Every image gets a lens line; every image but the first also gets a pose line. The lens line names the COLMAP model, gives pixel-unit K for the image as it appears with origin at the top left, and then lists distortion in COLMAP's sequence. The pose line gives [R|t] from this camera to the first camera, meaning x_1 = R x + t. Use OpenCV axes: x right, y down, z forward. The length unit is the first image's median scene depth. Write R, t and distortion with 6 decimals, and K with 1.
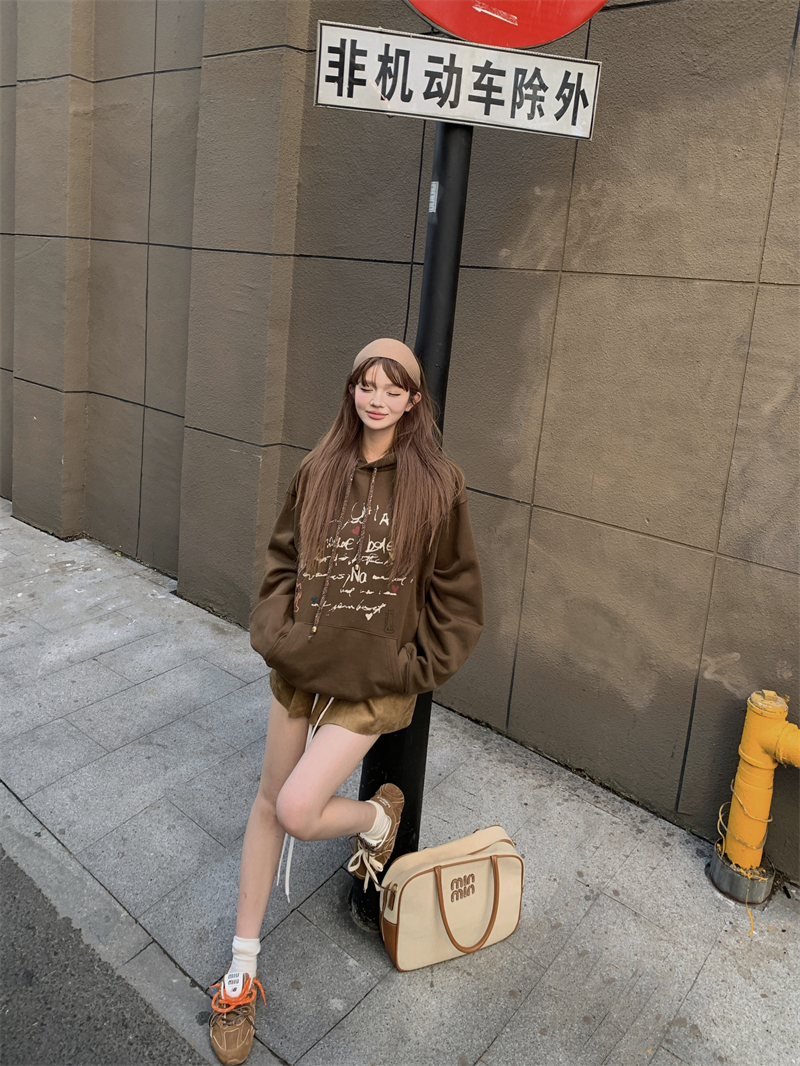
lens RADIAL K [[861.5, 0, 416.7], [0, 861.5, 426.4], [0, 0, 1]] dist [0.000443, -0.000034]
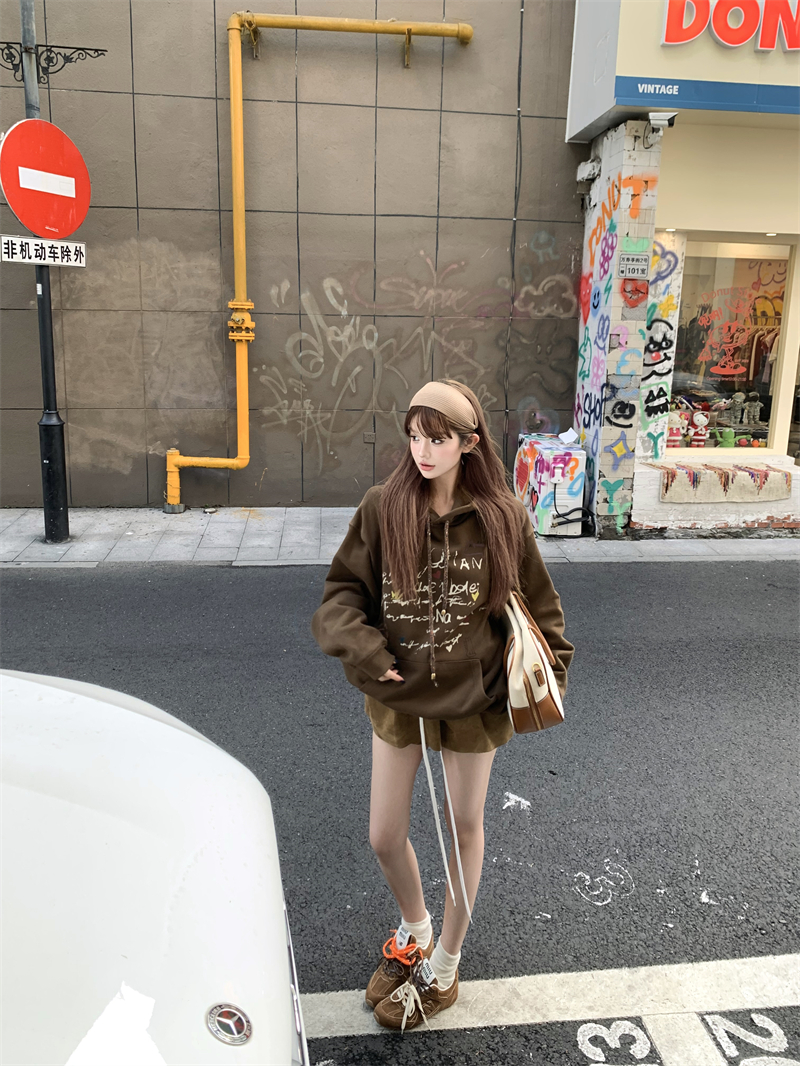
lens RADIAL K [[803.2, 0, 400.5], [0, 803.2, 486.9], [0, 0, 1]] dist [0.056309, -0.001440]
pose [[0.716052, -0.209281, 0.665936, -1.117939], [0.154550, 0.977854, 0.141125, 0.198991], [-0.680723, 0.001867, 0.732539, -1.928143]]
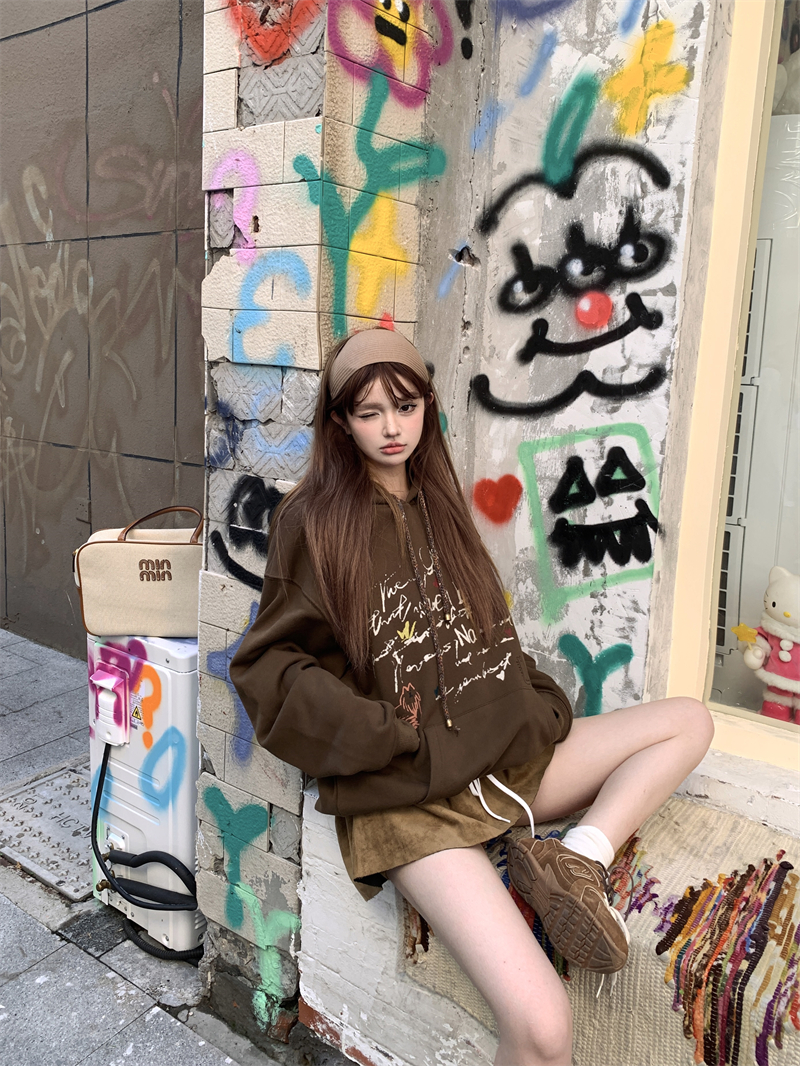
lens RADIAL K [[872.4, 0, 422.3], [0, 872.4, 481.5], [0, 0, 1]] dist [0.068238, -0.140273]
pose [[0.998636, -0.046321, 0.024092, 1.768475], [0.046893, 0.998617, -0.023782, 0.477382], [-0.022957, 0.024879, 0.999427, -1.023036]]
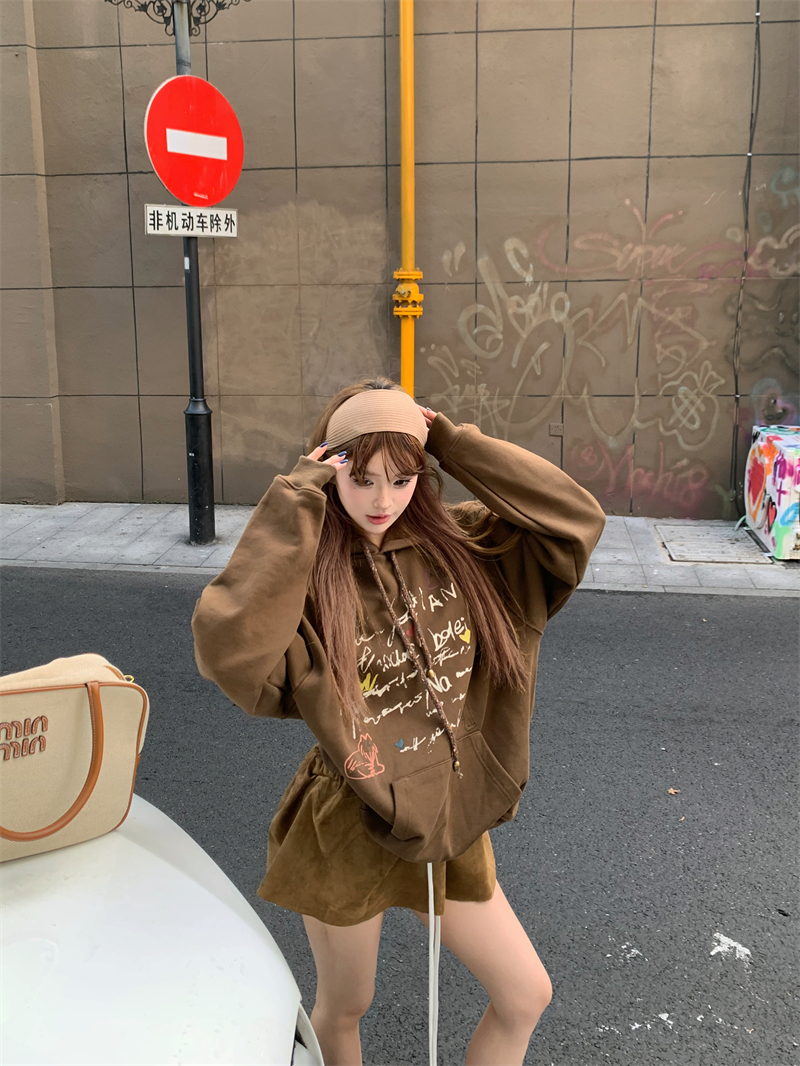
lens RADIAL K [[860.4, 0, 401.8], [0, 860.4, 473.7], [0, 0, 1]] dist [0.119334, -0.288671]
pose [[0.852184, -0.191437, 0.486965, -0.863513], [0.162885, 0.981483, 0.100795, 0.214100], [-0.497244, -0.006576, 0.867586, -1.699138]]
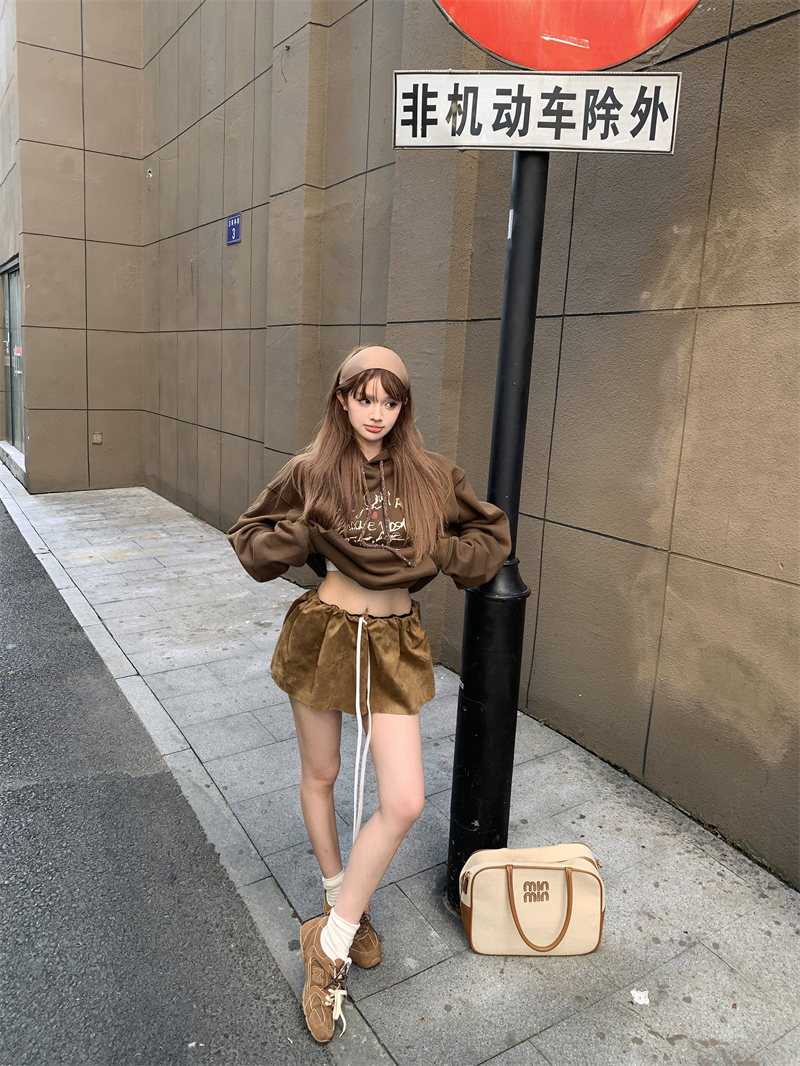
lens RADIAL K [[812.2, 0, 394.9], [0, 812.2, 502.9], [0, 0, 1]] dist [0.002148, 0.003058]
pose [[0.934294, 0.025791, -0.355570, 0.255544], [-0.035376, 0.999164, -0.020481, 0.103543], [0.354744, 0.031714, 0.934425, 0.026377]]
